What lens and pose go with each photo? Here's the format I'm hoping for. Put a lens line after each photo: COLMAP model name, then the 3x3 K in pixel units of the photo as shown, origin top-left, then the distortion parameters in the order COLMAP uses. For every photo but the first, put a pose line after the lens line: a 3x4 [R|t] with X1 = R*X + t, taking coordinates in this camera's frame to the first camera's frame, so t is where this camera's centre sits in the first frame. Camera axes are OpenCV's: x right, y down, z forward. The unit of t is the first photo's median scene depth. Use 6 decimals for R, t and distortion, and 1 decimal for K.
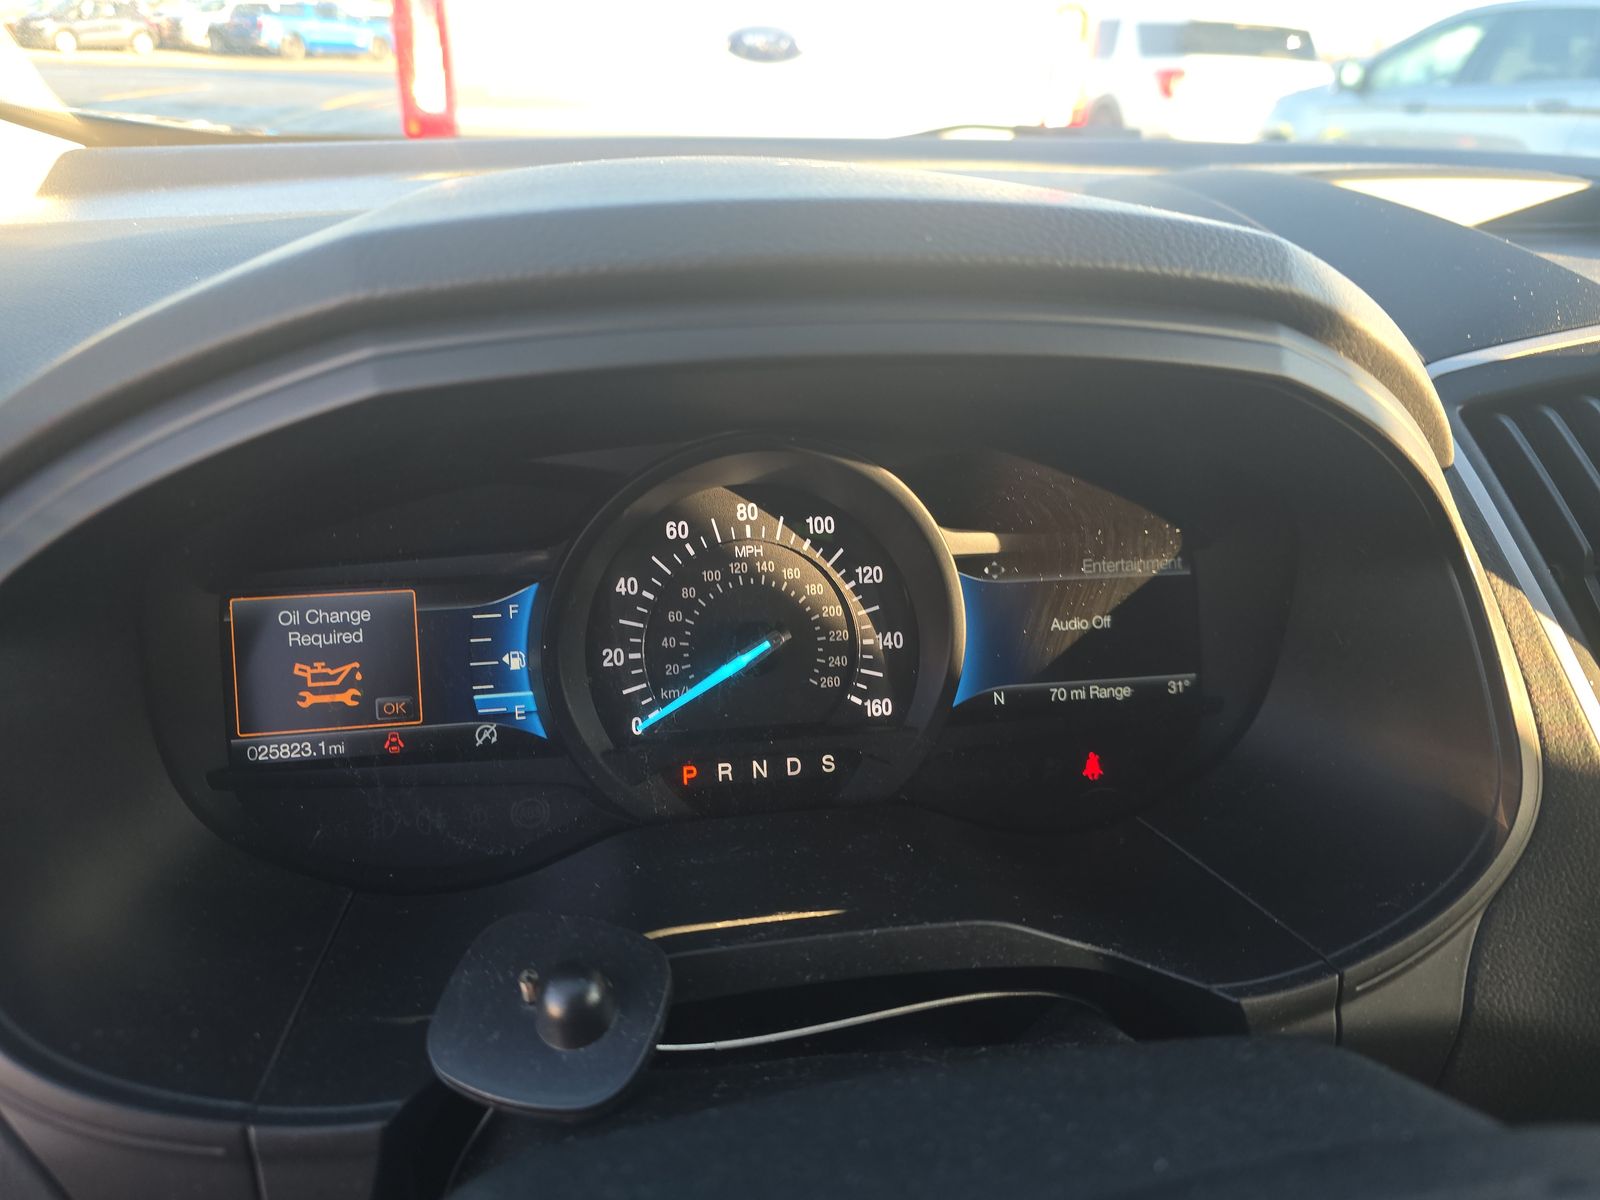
lens RADIAL K [[1069.7, 0, 805.0], [0, 1069.7, 610.9], [0, 0, 1]] dist [0.060249, -0.060862]
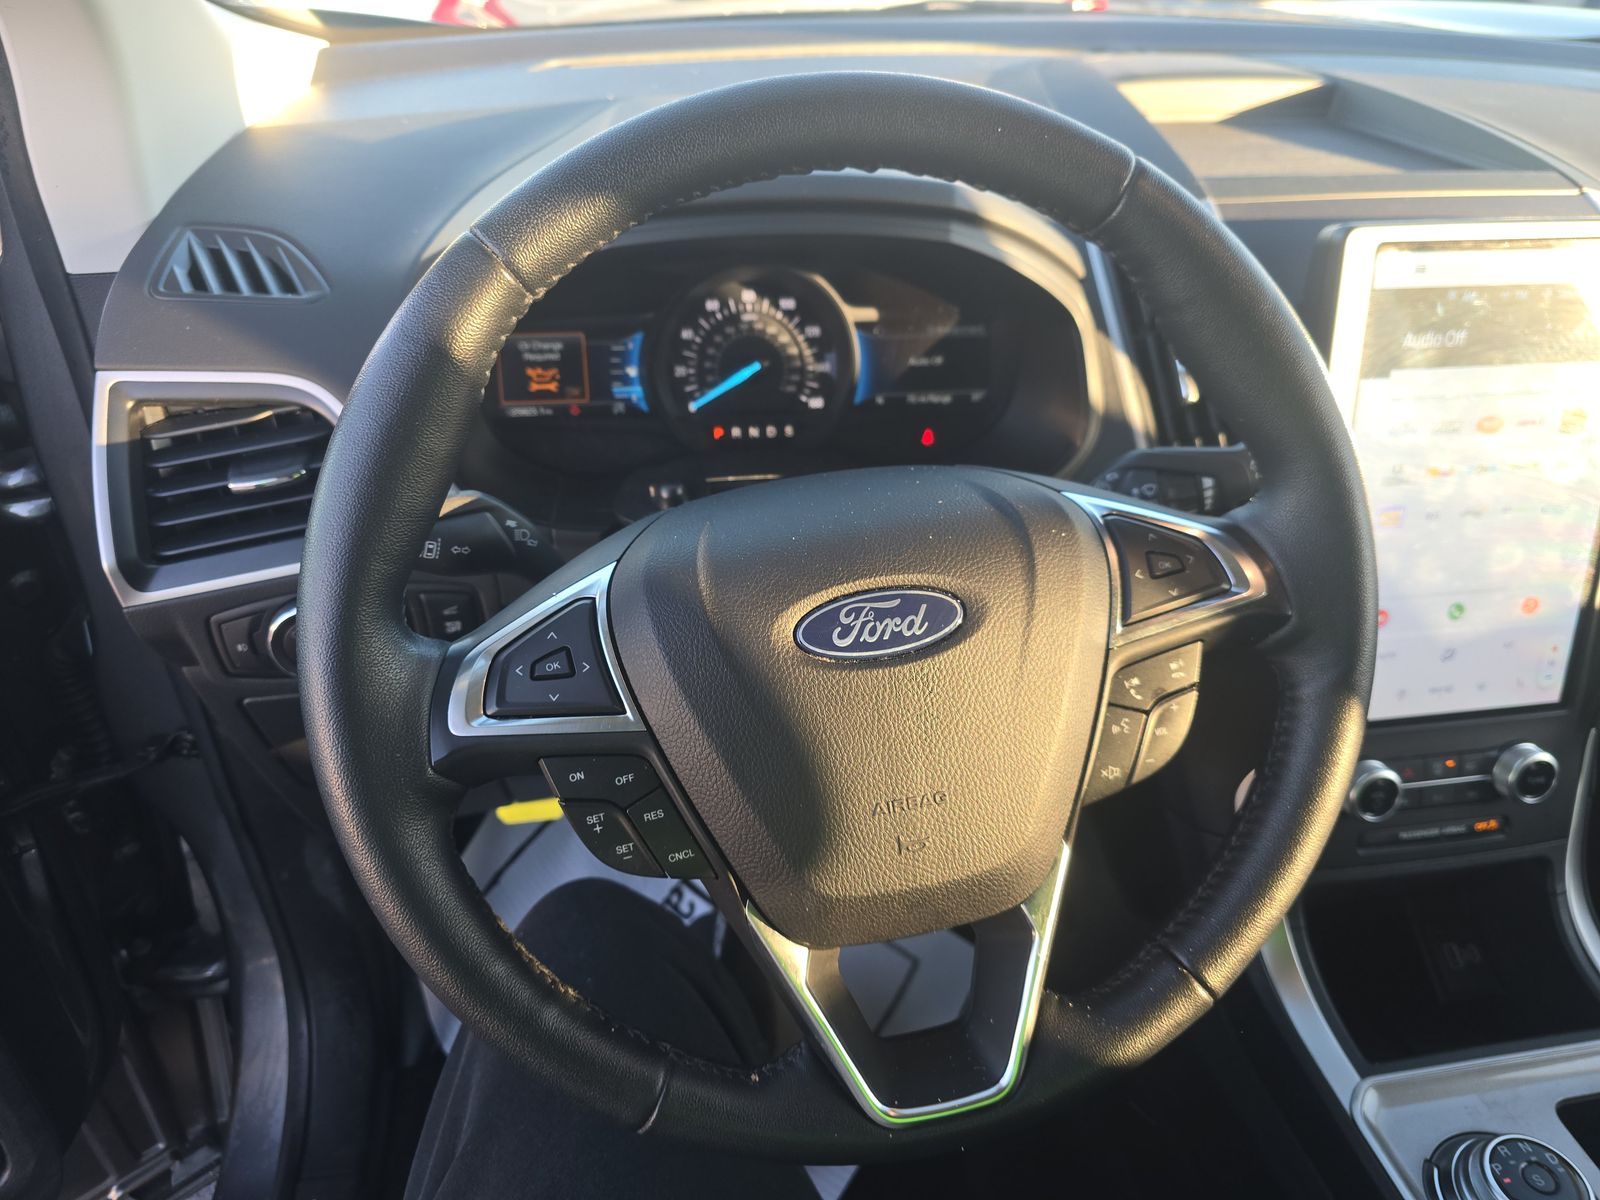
lens RADIAL K [[1069.7, 0, 805.0], [0, 1069.7, 610.9], [0, 0, 1]] dist [0.060249, -0.060862]
pose [[0.999250, 0.025608, -0.029041, 0.119906], [-0.019976, 0.983484, 0.179887, 0.116478], [0.033168, -0.179172, 0.983259, -1.018153]]
